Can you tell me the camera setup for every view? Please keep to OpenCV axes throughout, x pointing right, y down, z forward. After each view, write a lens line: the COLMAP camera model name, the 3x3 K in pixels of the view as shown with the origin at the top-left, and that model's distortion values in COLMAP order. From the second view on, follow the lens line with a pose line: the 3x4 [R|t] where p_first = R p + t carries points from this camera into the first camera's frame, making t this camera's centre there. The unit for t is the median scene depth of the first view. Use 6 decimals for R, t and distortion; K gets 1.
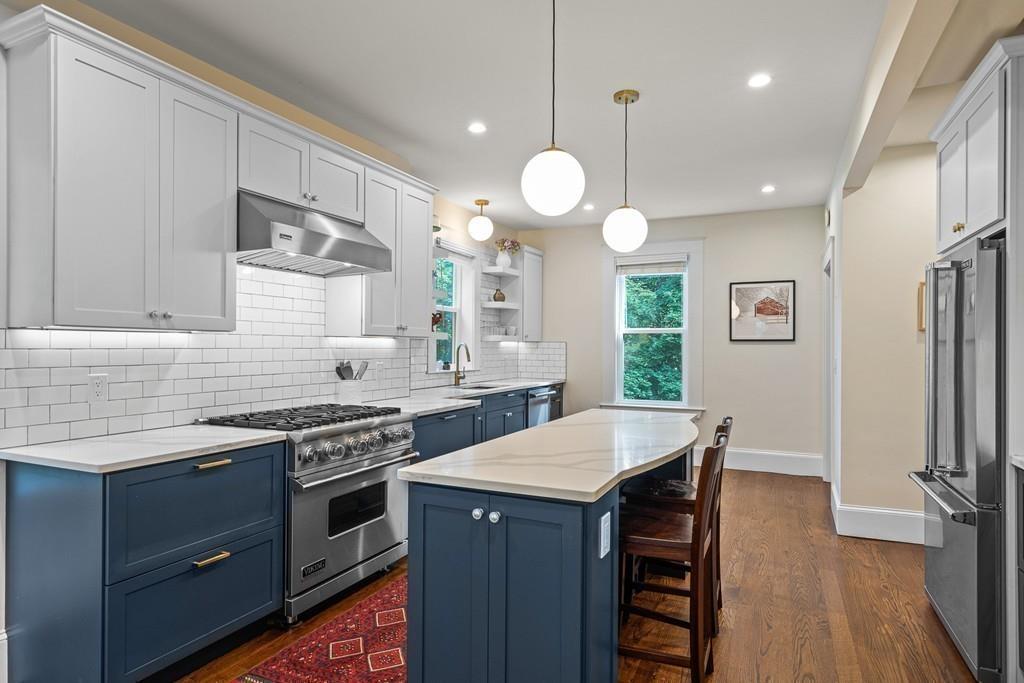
lens RADIAL K [[581.6, 0, 512.0], [0, 581.6, 341.5], [0, 0, 1]] dist [0.014438, 0.000042]
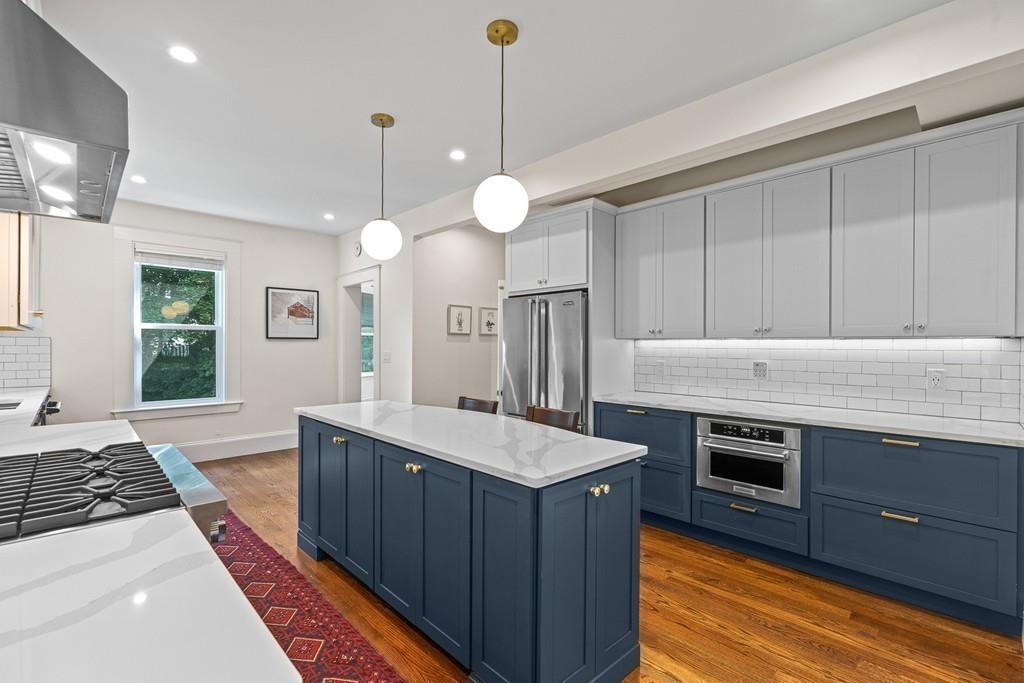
lens RADIAL K [[461.0, 0, 512.0], [0, 461.0, 341.5], [0, 0, 1]] dist [-0.000898, 0.000238]
pose [[0.371425, 0.001837, 0.928461, -0.559745], [-0.010395, 0.999944, 0.002180, -0.003499], [-0.928405, -0.010461, 0.371424, 0.466272]]
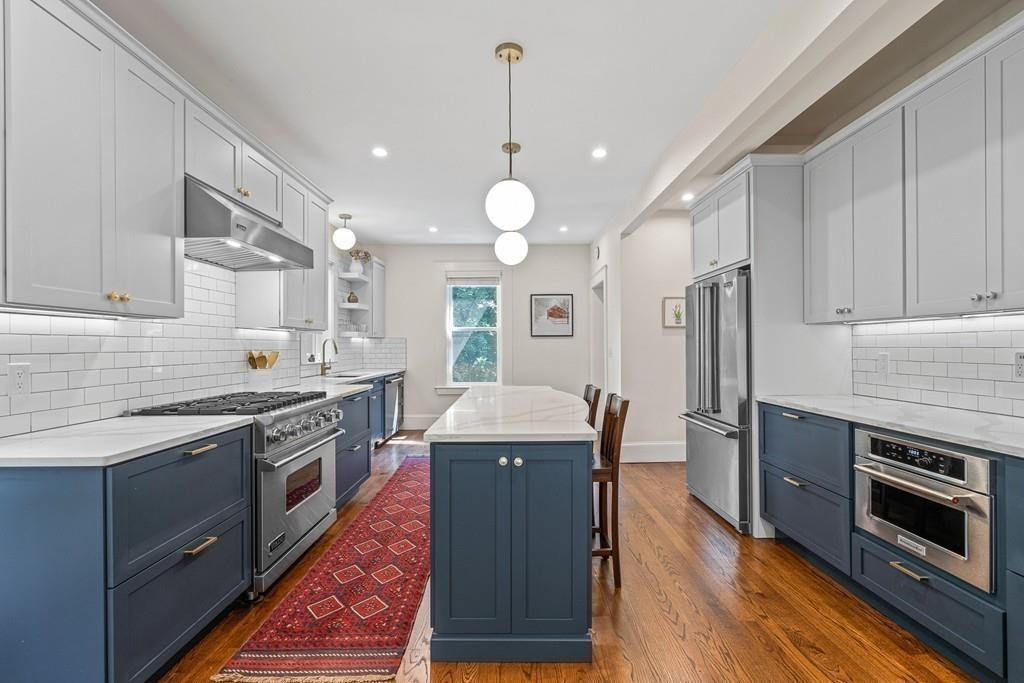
lens RADIAL K [[461.0, 0, 512.0], [0, 461.0, 341.5], [0, 0, 1]] dist [-0.000898, 0.000238]
pose [[0.906811, -0.005157, 0.421506, -0.262003], [0.005551, 0.999985, 0.000291, 0.021649], [-0.421501, 0.002076, 0.906826, 0.052641]]
